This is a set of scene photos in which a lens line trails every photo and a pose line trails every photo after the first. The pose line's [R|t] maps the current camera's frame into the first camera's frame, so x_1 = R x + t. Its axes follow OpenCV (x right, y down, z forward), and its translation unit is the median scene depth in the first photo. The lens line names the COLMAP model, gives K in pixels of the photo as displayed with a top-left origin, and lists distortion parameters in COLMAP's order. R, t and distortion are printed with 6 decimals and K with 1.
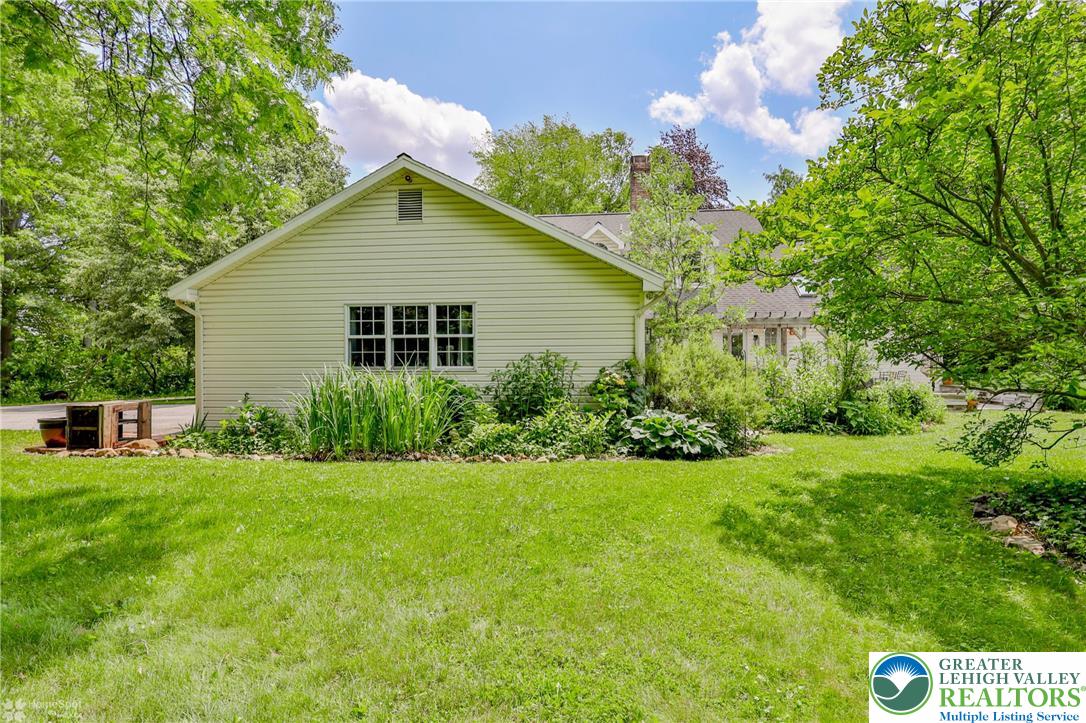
lens RADIAL K [[530.6, 0, 541.9], [0, 530.6, 362.6], [0, 0, 1]] dist [-0.003453, 0.000591]
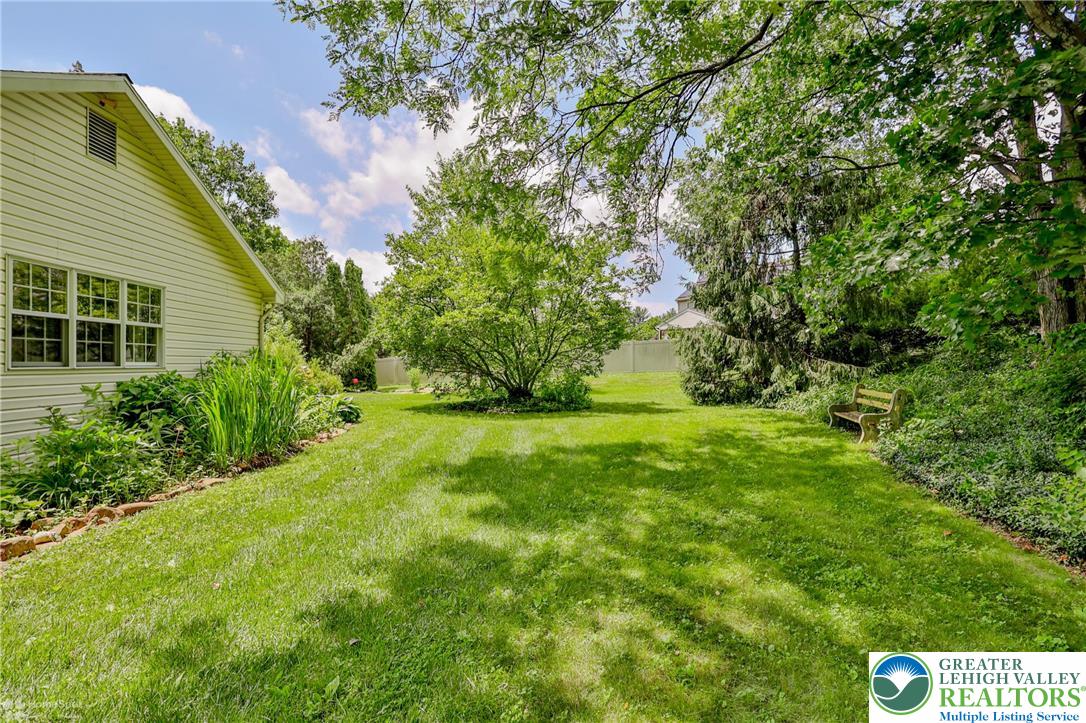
lens RADIAL K [[530.6, 0, 541.9], [0, 530.6, 362.6], [0, 0, 1]] dist [-0.003453, 0.000591]
pose [[-0.113262, 0.006377, 0.993545, -1.031501], [0.001141, 0.999980, -0.006288, 0.012925], [-0.993564, 0.000422, -0.113267, 0.489750]]
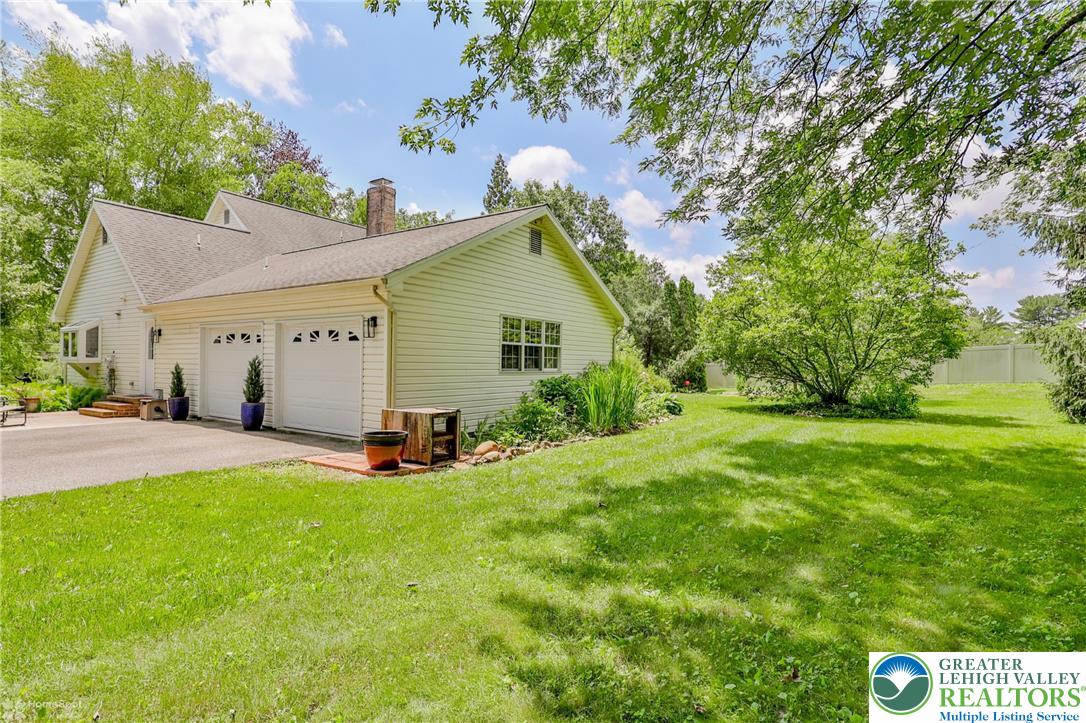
lens RADIAL K [[530.6, 0, 541.9], [0, 530.6, 362.6], [0, 0, 1]] dist [-0.003453, 0.000591]
pose [[0.484331, 0.012366, 0.874797, -1.353712], [-0.011629, 0.999903, -0.007695, 0.002535], [-0.874807, -0.006446, 0.484428, 0.369773]]
